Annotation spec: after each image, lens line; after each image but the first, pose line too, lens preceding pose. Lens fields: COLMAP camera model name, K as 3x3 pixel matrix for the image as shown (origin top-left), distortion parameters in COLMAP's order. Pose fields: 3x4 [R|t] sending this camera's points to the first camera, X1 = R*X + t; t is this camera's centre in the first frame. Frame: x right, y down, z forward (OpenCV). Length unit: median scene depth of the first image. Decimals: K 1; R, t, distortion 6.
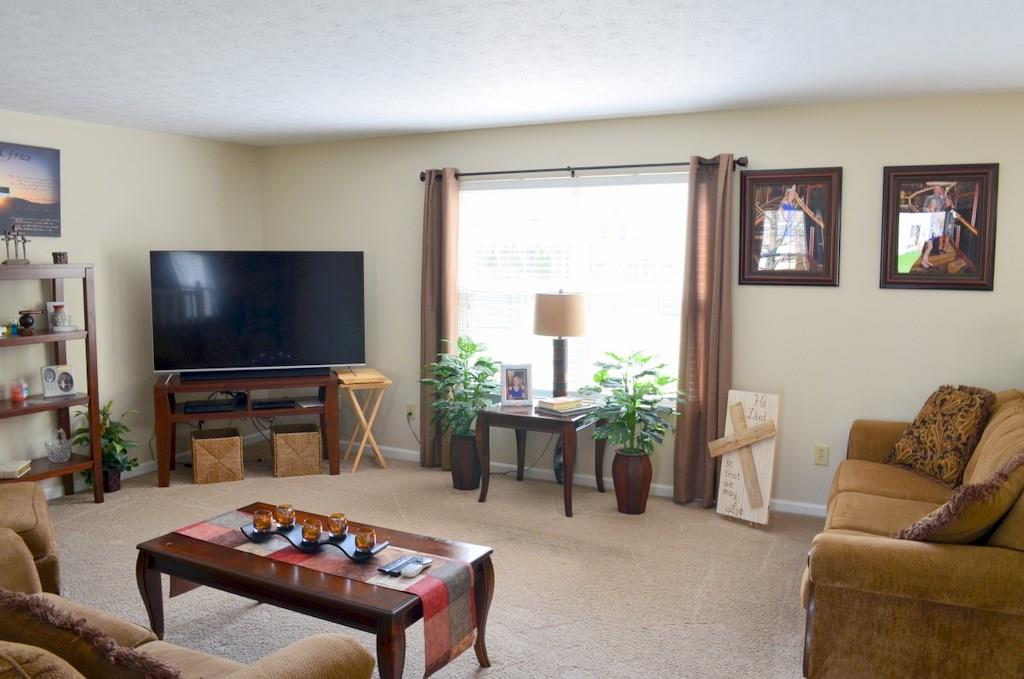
lens RADIAL K [[798.3, 0, 512.3], [0, 798.3, 340.9], [0, 0, 1]] dist [-0.082339, 0.007678]
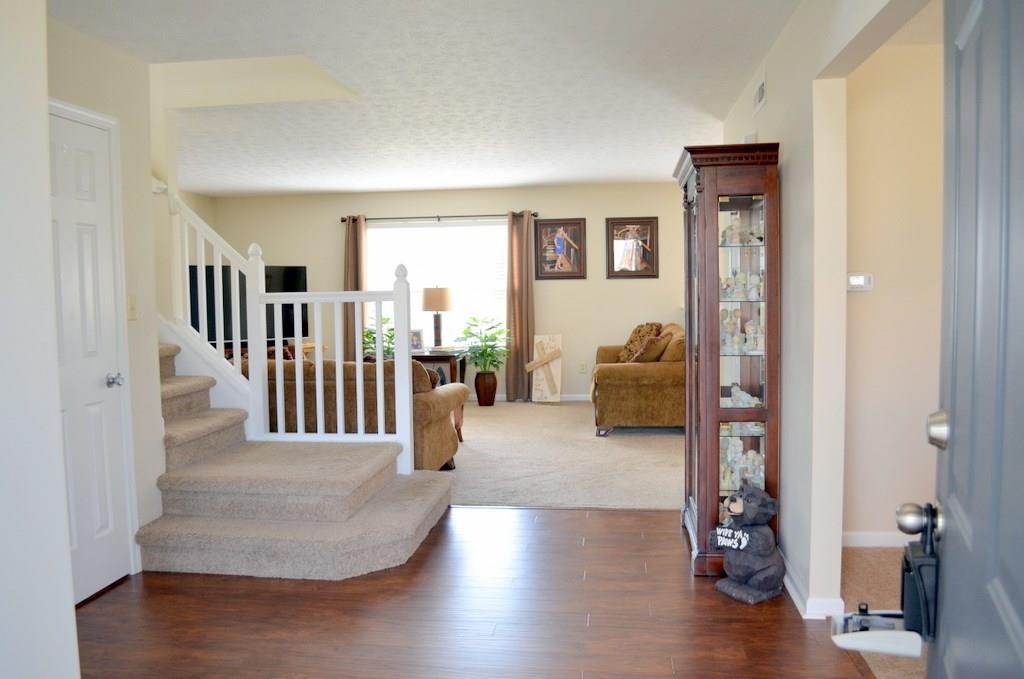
lens RADIAL K [[798.3, 0, 512.3], [0, 798.3, 340.9], [0, 0, 1]] dist [-0.082339, 0.007678]
pose [[0.938803, -0.039229, 0.342214, -0.421582], [0.053797, 0.998000, -0.033180, 0.134363], [-0.340228, 0.049560, 0.939036, -0.751606]]
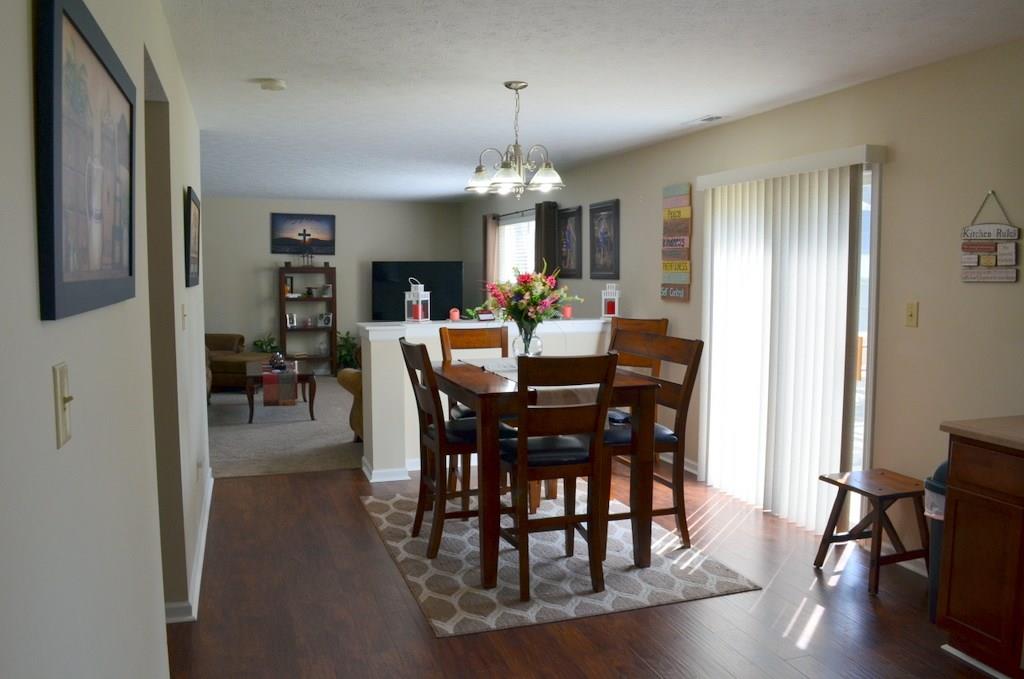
lens RADIAL K [[798.3, 0, 512.3], [0, 798.3, 340.9], [0, 0, 1]] dist [-0.082339, 0.007678]
pose [[0.723763, 0.058363, -0.687576, 1.418088], [-0.069169, 0.997534, 0.011864, 0.052025], [0.686573, 0.038972, 0.726016, -0.306557]]
